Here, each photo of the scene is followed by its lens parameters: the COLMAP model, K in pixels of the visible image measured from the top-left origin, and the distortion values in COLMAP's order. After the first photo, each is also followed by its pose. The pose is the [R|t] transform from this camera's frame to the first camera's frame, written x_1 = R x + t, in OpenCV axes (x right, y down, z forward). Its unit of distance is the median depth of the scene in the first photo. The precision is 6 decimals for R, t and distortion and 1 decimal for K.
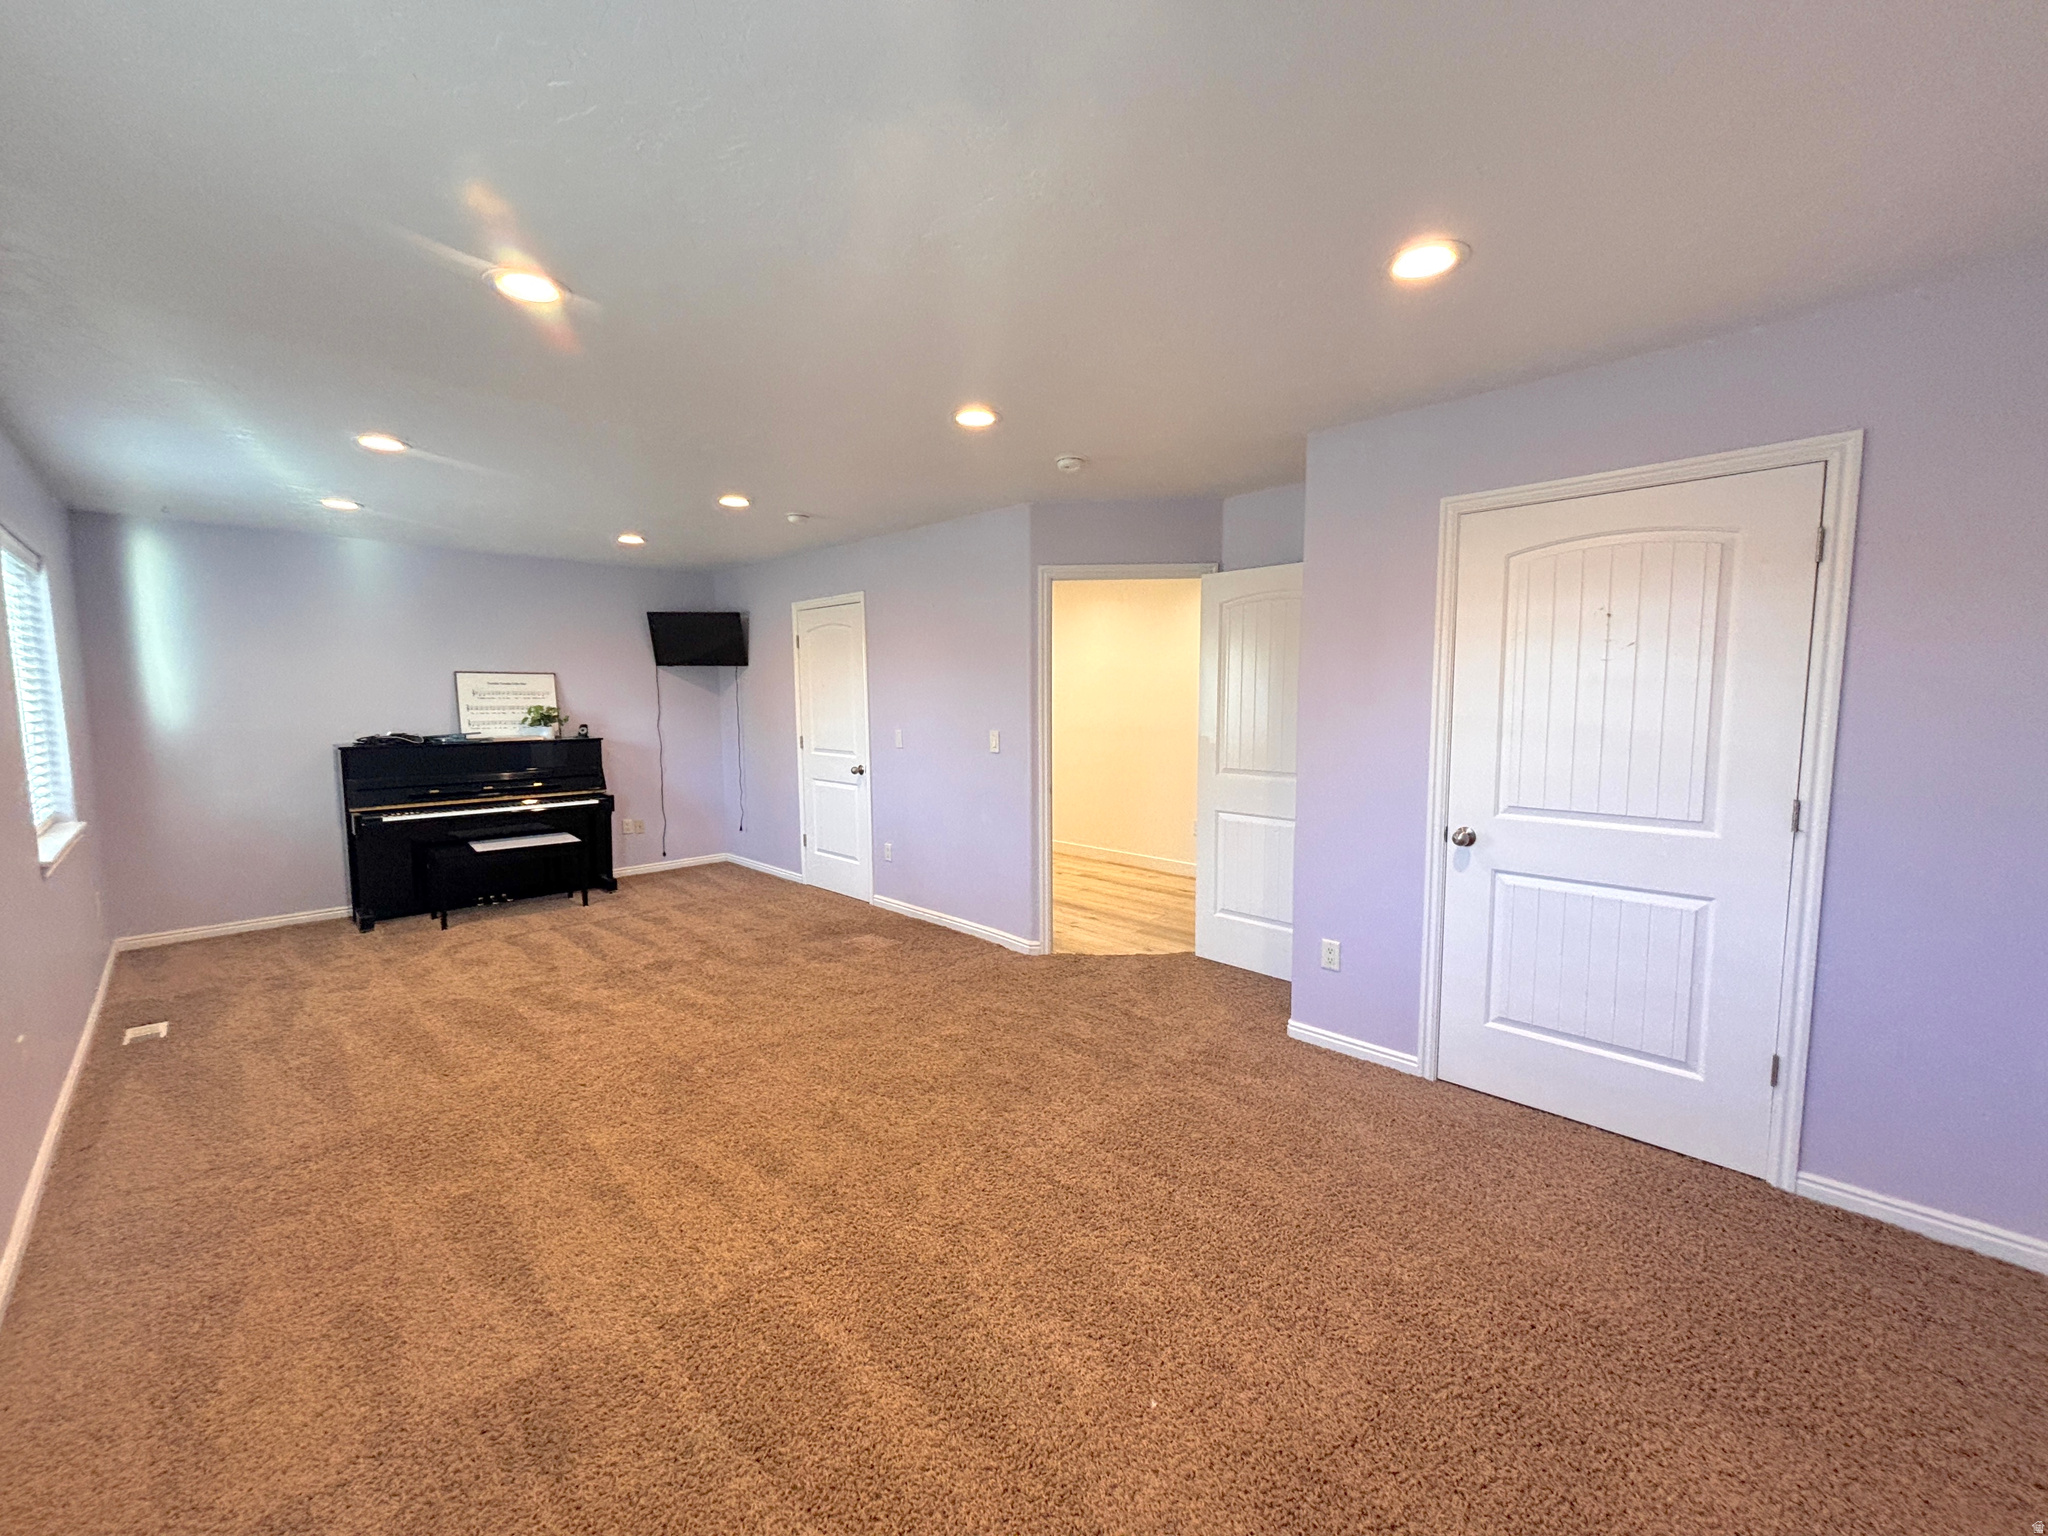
lens RADIAL K [[815.4, 0, 1025.1], [0, 815.4, 757.3], [0, 0, 1]] dist [0.015184, 0.000000]
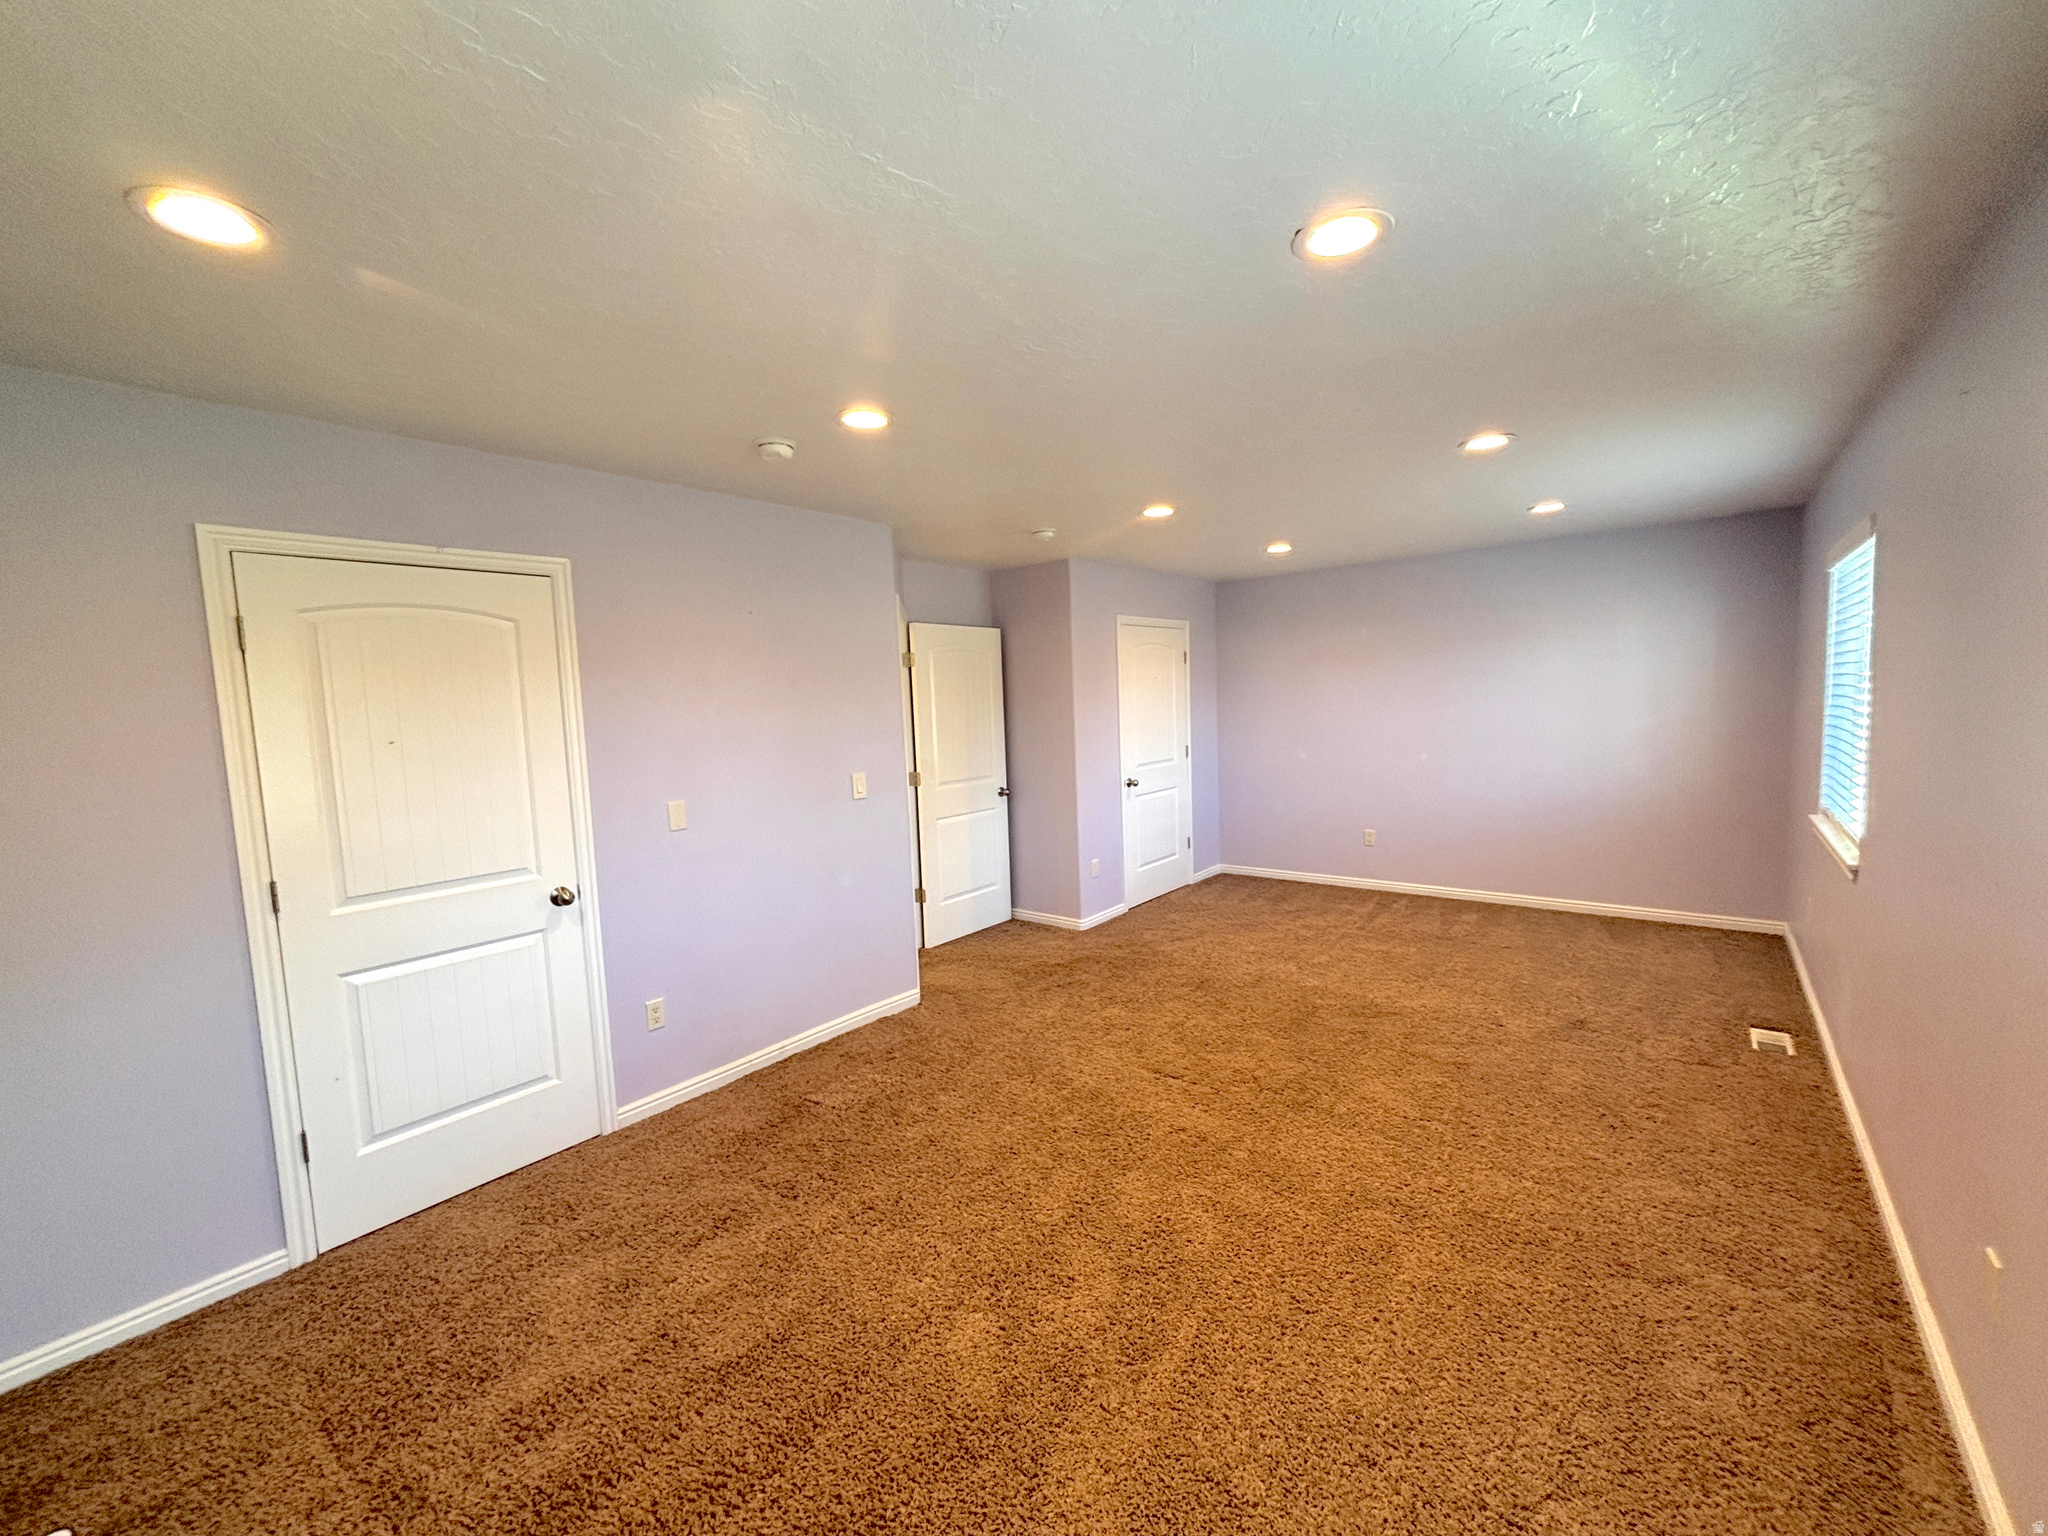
lens RADIAL K [[824.8, 0, 1024.0], [0, 824.8, 768.0], [0, 0, 1]] dist [0.003610, -0.000311]
pose [[-0.111641, -0.049569, 0.992512, -0.801953], [0.146251, 0.987060, 0.065747, -0.060184], [-0.982928, 0.152495, -0.102947, 0.802223]]
